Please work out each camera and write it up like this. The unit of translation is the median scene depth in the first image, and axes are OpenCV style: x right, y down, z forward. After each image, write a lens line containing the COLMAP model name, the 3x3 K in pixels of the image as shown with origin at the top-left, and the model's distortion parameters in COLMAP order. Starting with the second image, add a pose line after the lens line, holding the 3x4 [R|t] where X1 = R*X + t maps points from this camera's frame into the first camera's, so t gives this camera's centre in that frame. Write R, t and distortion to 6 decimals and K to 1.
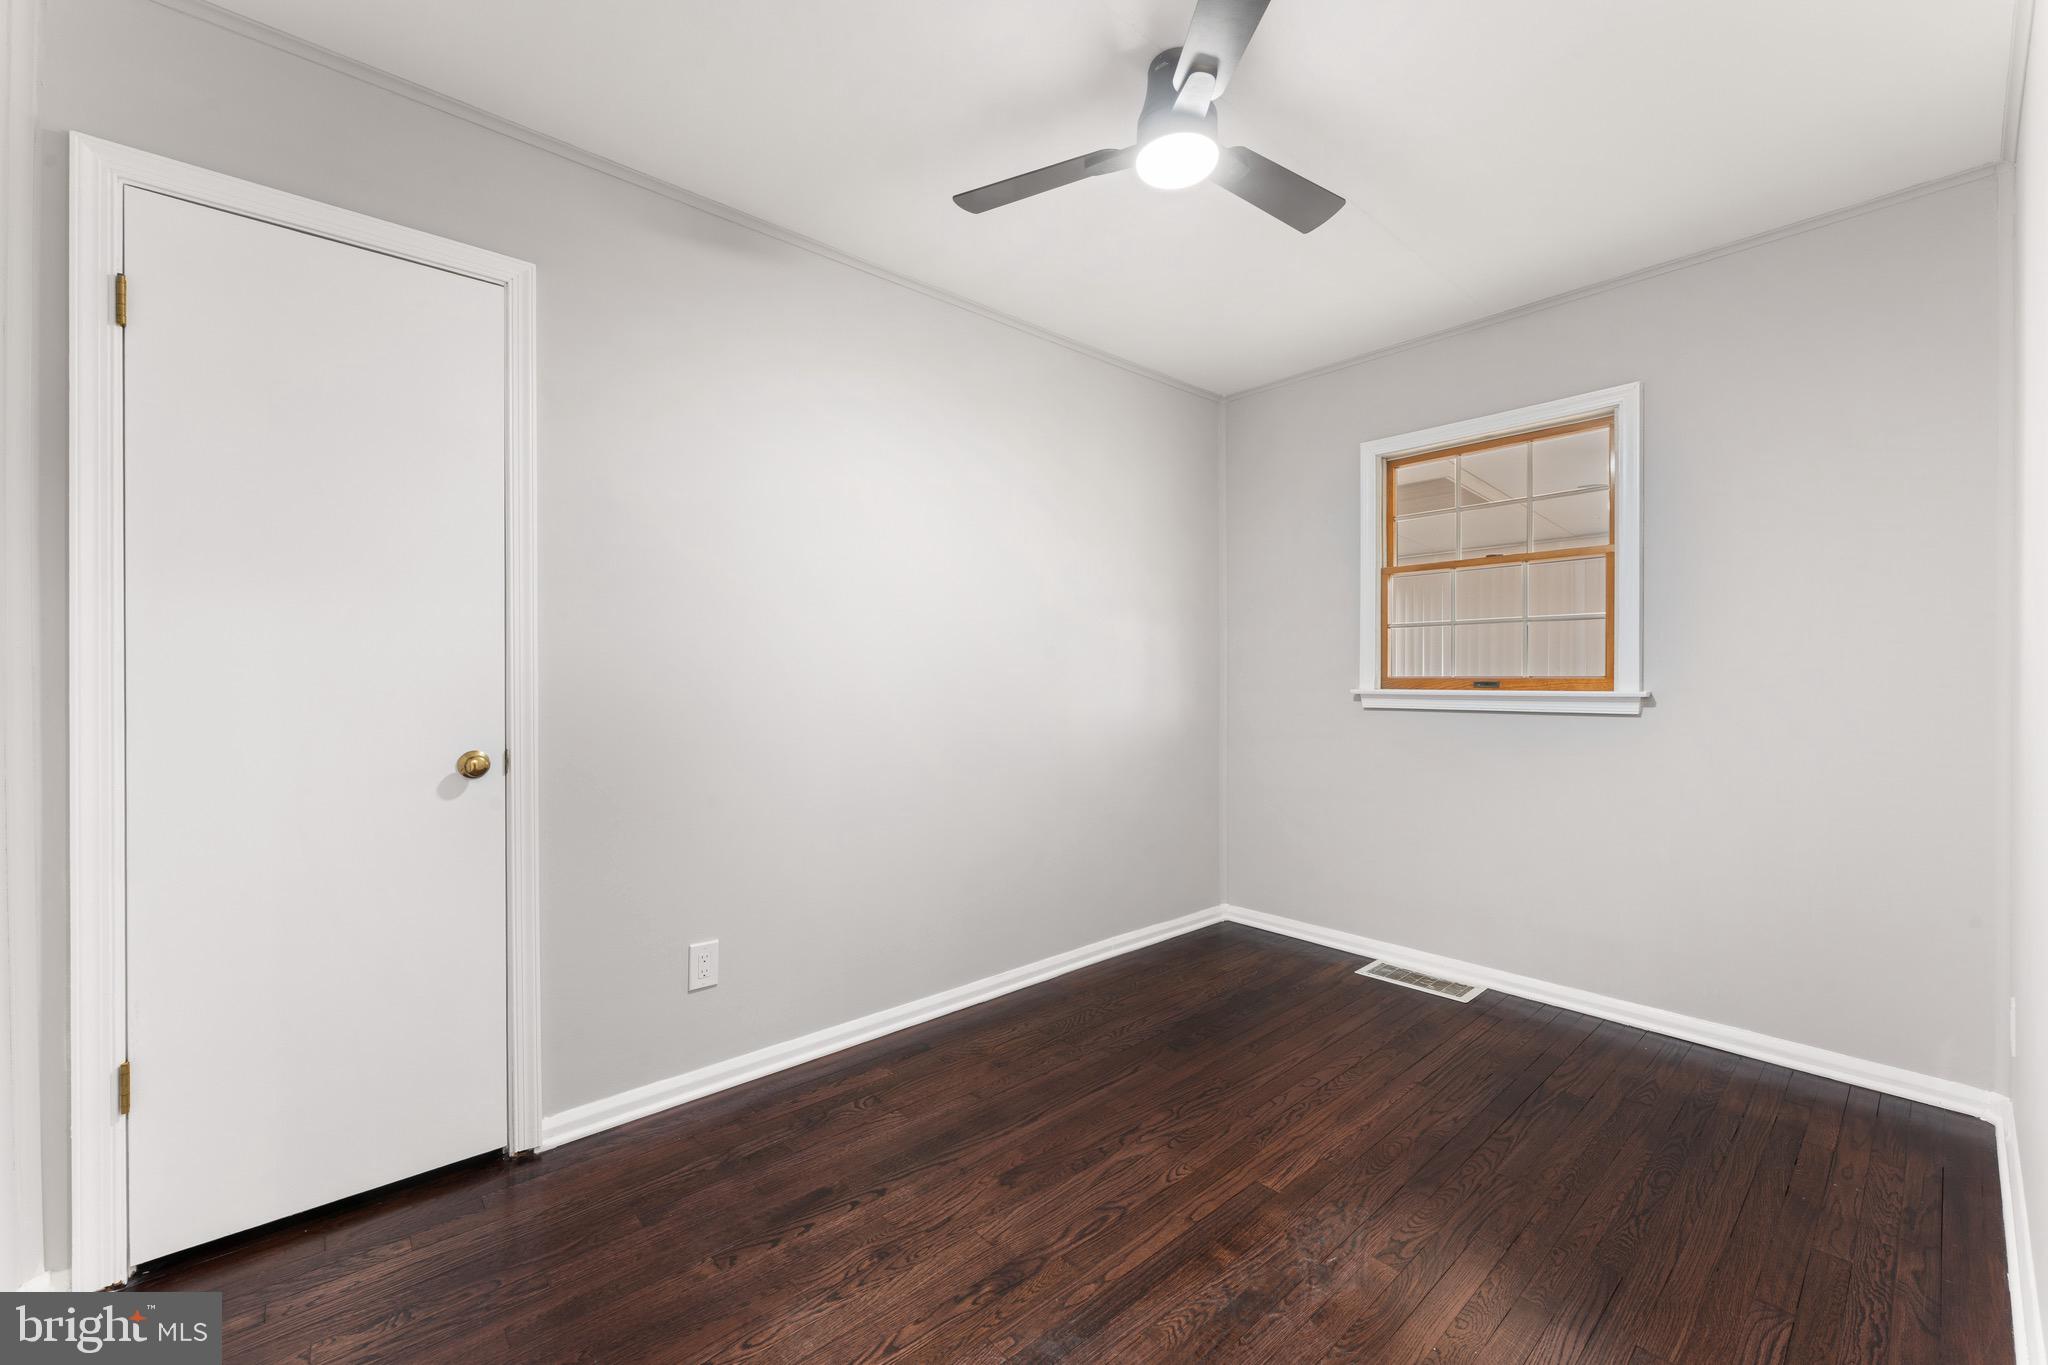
lens RADIAL K [[812.7, 0, 1024.0], [0, 812.7, 682.5], [0, 0, 1]] dist [0.000590, 0.000098]
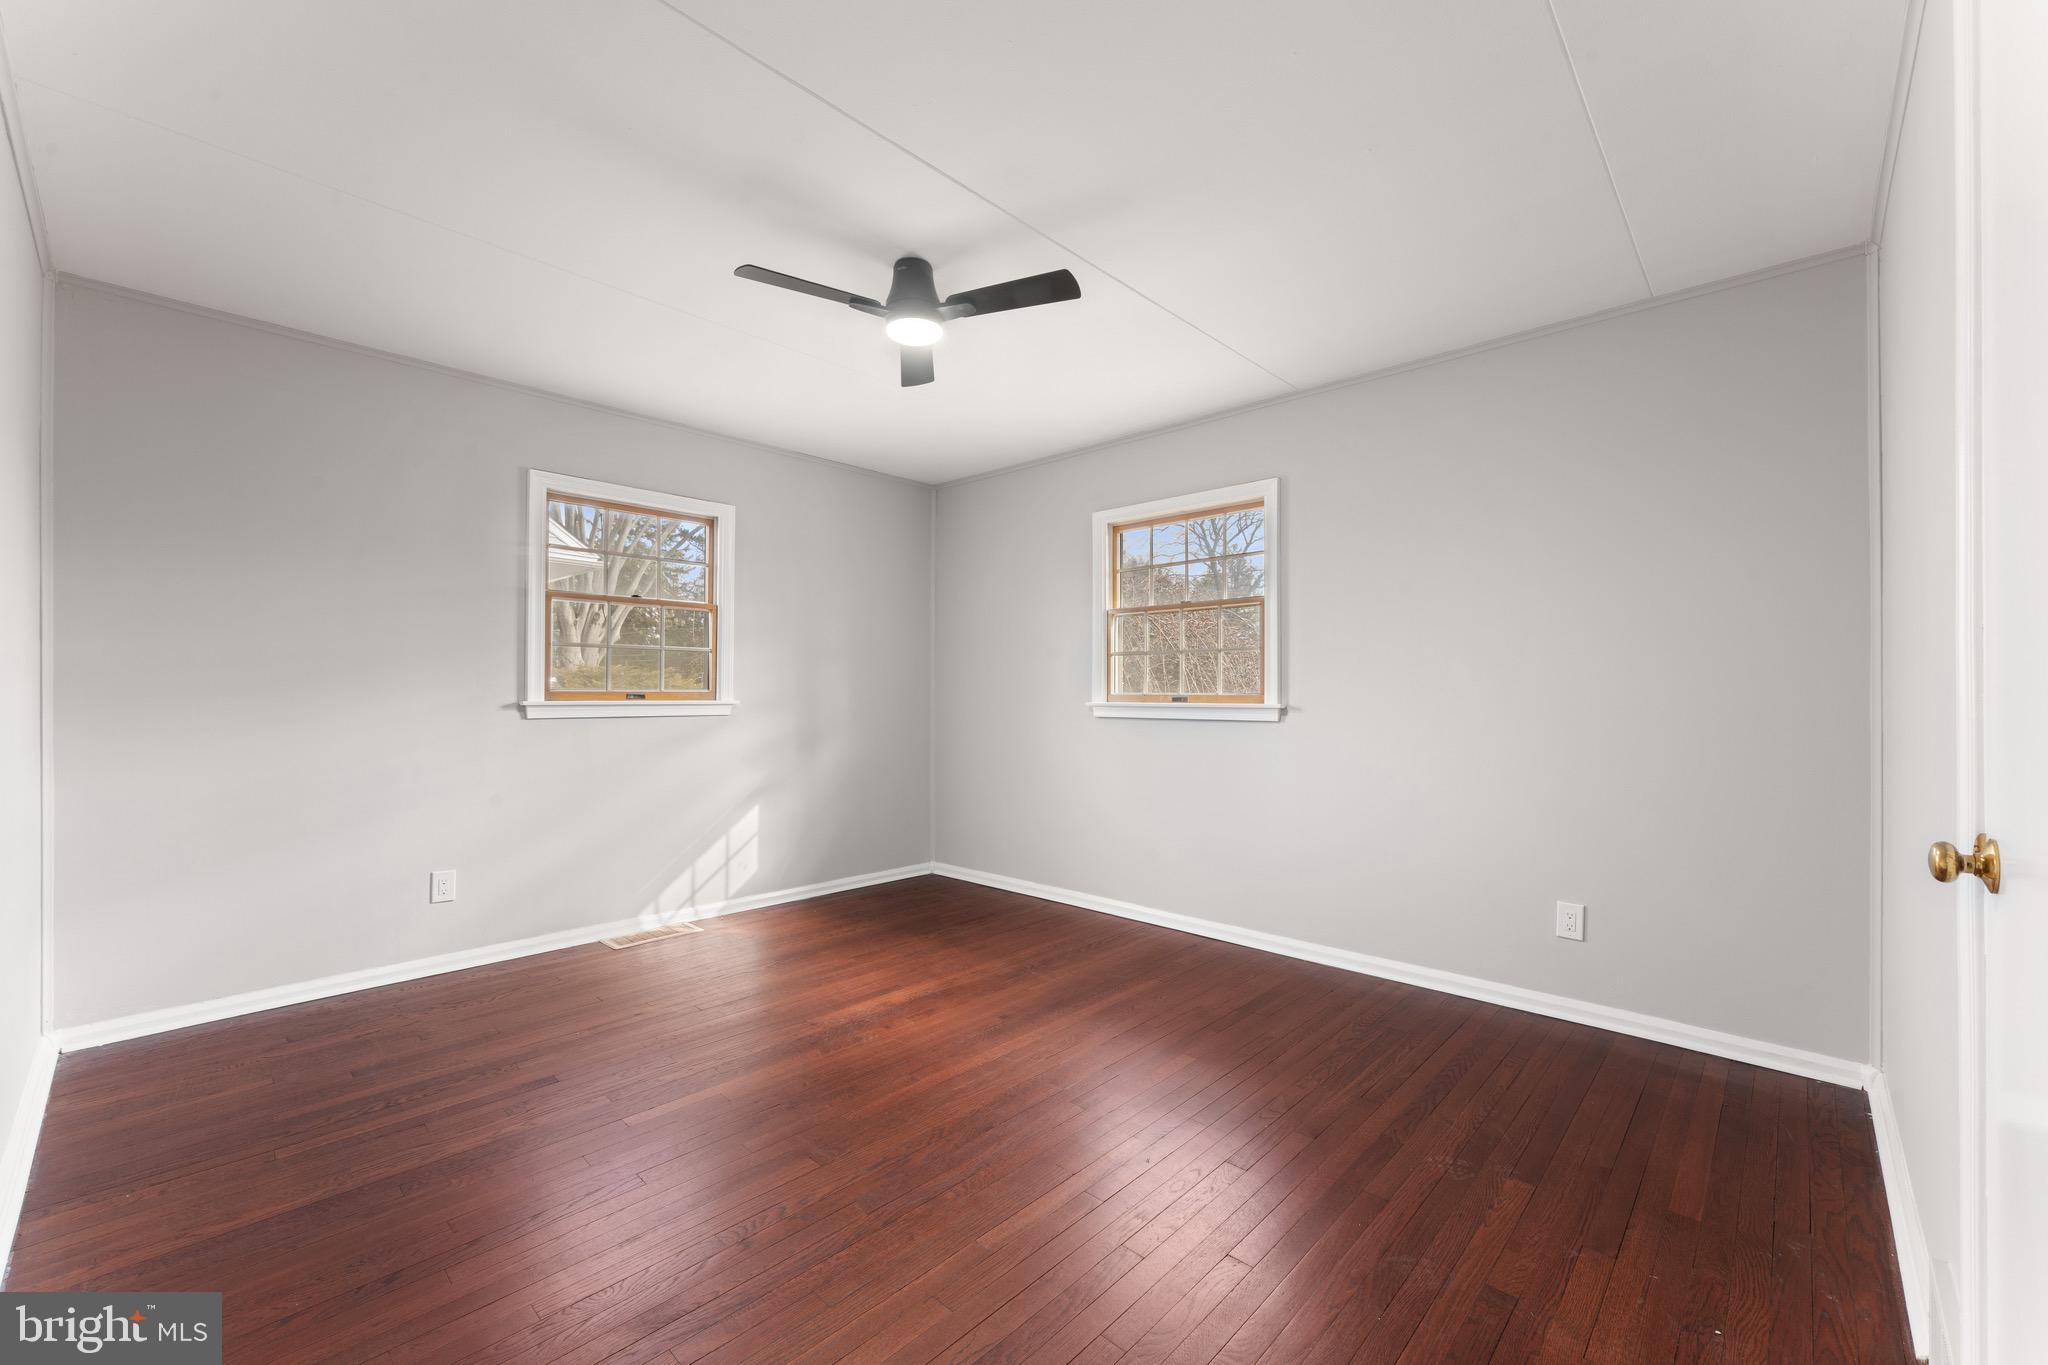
lens RADIAL K [[820.6, 0, 1104.7], [0, 820.6, 692.1], [0, 0, 1]] dist [-0.000224, 0.000007]
pose [[0.990731, 0.004573, 0.135763, 0.264952], [-0.003615, 0.999967, -0.007303, 0.000869], [-0.135792, 0.006745, 0.990714, -0.297068]]
